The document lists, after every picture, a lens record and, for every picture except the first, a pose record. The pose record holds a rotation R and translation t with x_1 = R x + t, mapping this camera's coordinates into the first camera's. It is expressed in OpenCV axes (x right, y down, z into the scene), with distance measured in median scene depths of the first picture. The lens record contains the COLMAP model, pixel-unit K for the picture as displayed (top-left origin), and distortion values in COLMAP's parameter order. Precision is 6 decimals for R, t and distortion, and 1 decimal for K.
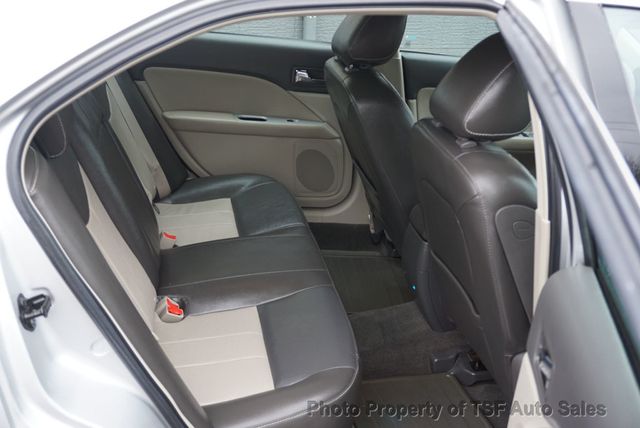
lens RADIAL K [[770.2, 0, 320.0], [0, 770.2, 214.0], [0, 0, 1]] dist [0.011479, 0.003493]
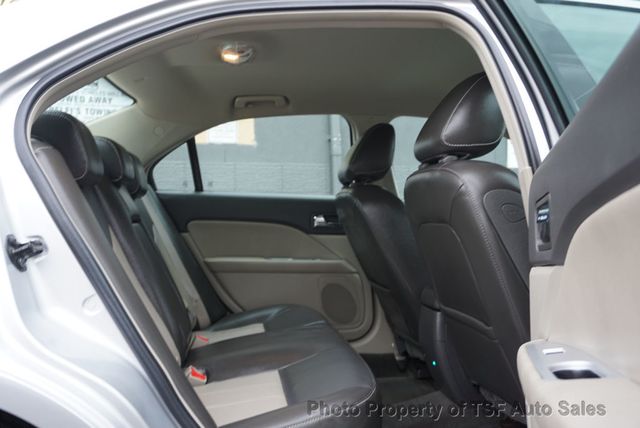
lens RADIAL K [[619.9, 0, 320.0], [0, 619.9, 214.0], [0, 0, 1]] dist [0.011431, 0.005590]
pose [[0.993643, -0.099976, -0.051749, 0.027828], [0.071378, 0.914979, -0.397139, 0.194840], [0.087053, 0.390921, 0.916298, 0.121618]]
